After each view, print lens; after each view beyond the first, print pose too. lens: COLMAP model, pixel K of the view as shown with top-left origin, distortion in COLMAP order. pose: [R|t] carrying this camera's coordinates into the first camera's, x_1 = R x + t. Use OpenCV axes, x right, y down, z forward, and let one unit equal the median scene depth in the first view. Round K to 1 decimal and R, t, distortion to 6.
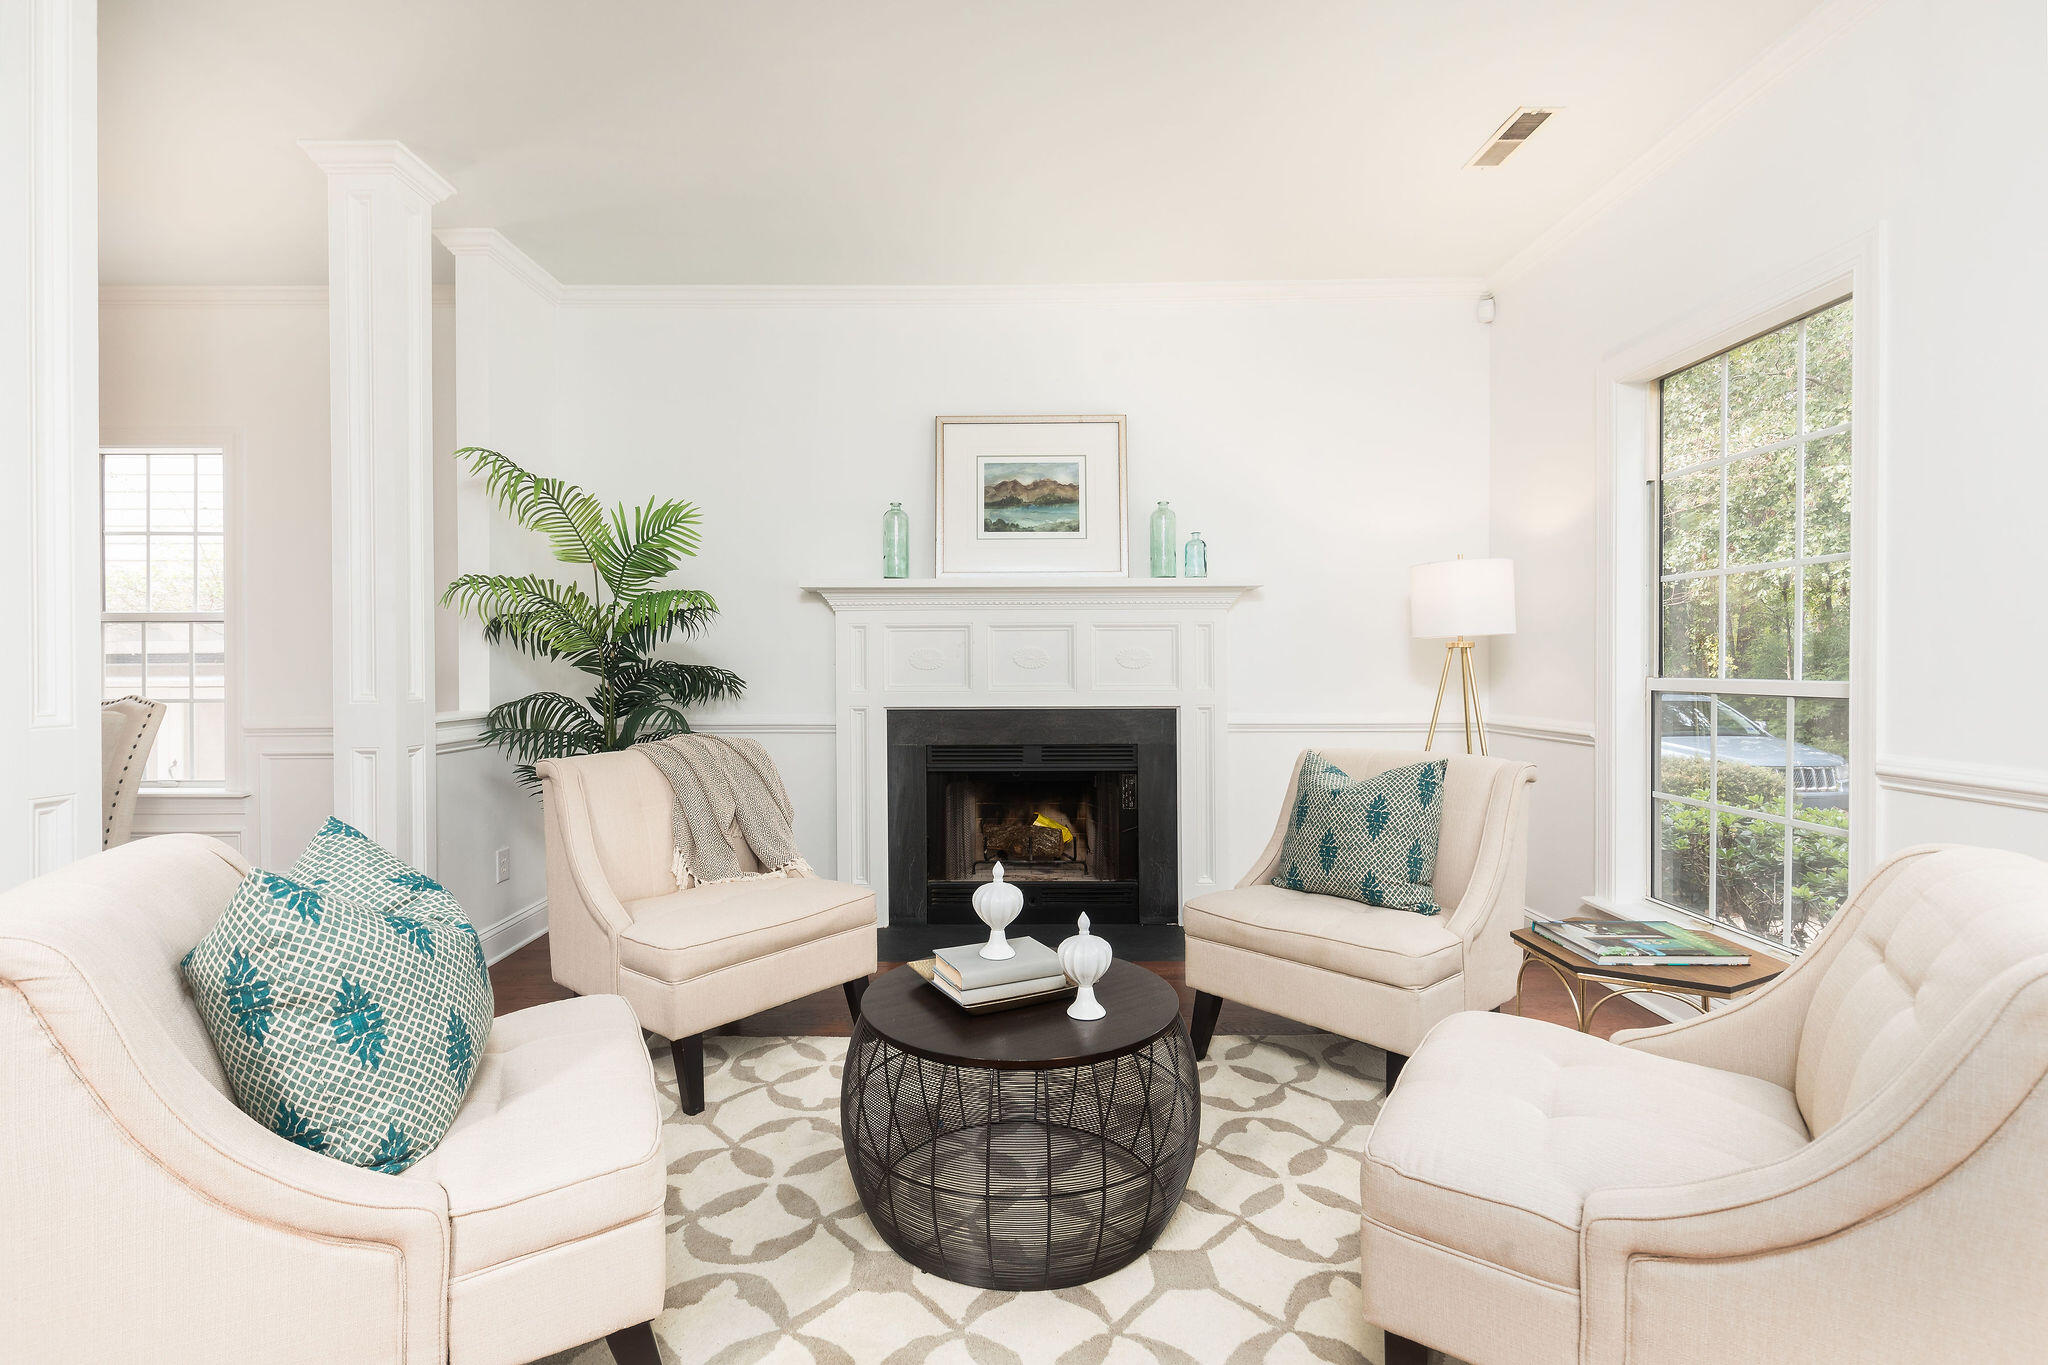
lens RADIAL K [[961.8, 0, 1021.3], [0, 961.8, 677.6], [0, 0, 1]] dist [-0.004656, -0.000150]
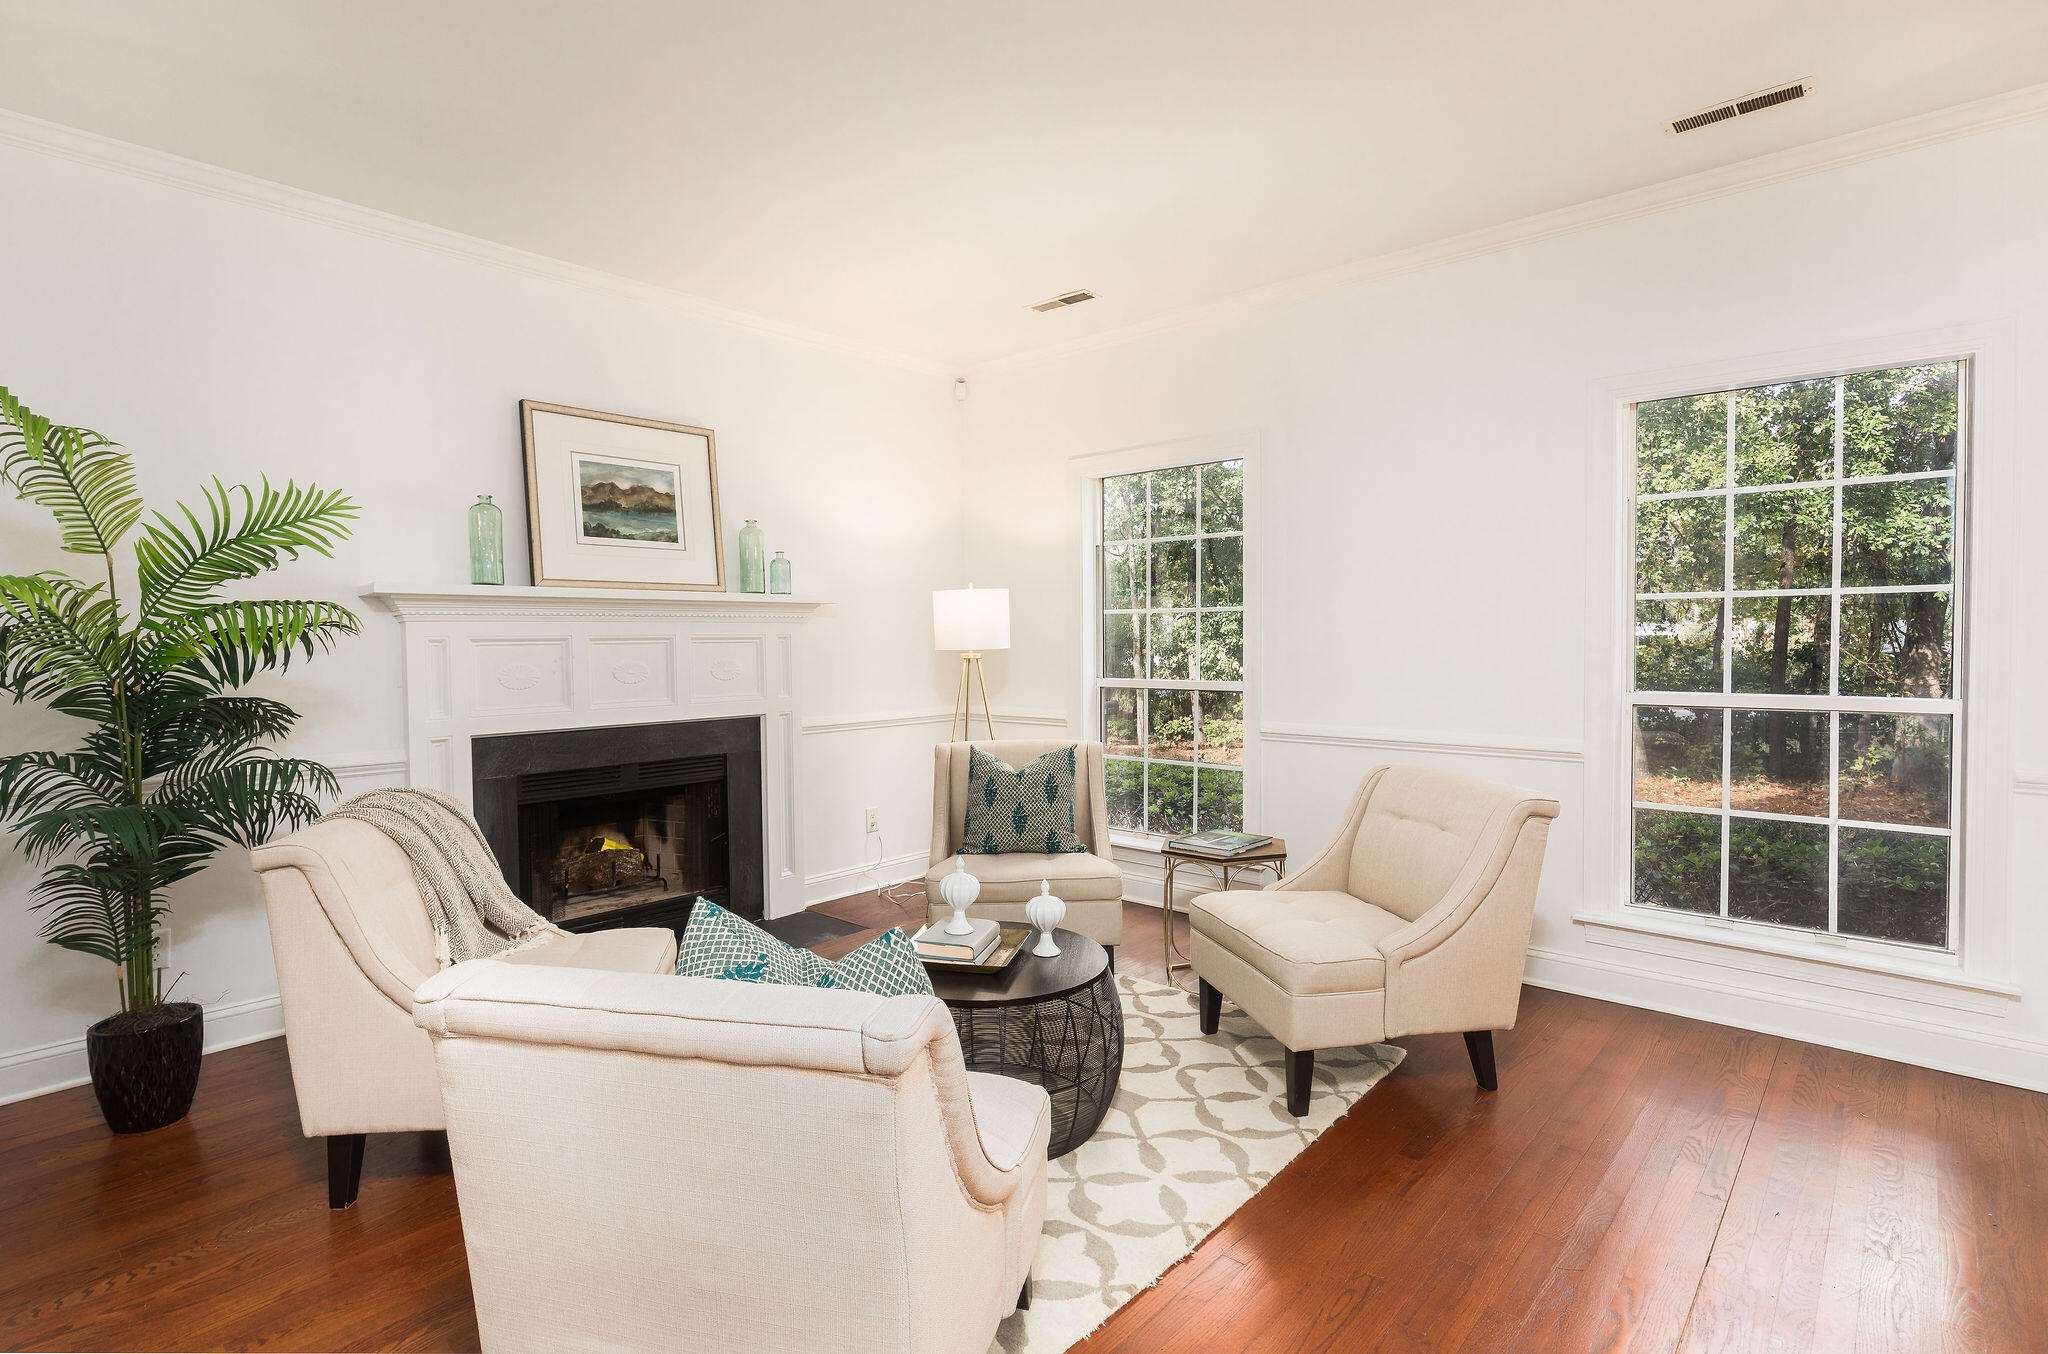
lens RADIAL K [[1052.5, 0, 1024.5], [0, 1052.5, 678.1], [0, 0, 1]] dist [-0.000312, -0.000271]
pose [[0.645786, -0.033029, 0.762803, -0.534890], [0.014192, 0.999411, 0.031260, -0.042111], [-0.763386, -0.009362, 0.645874, 0.032132]]
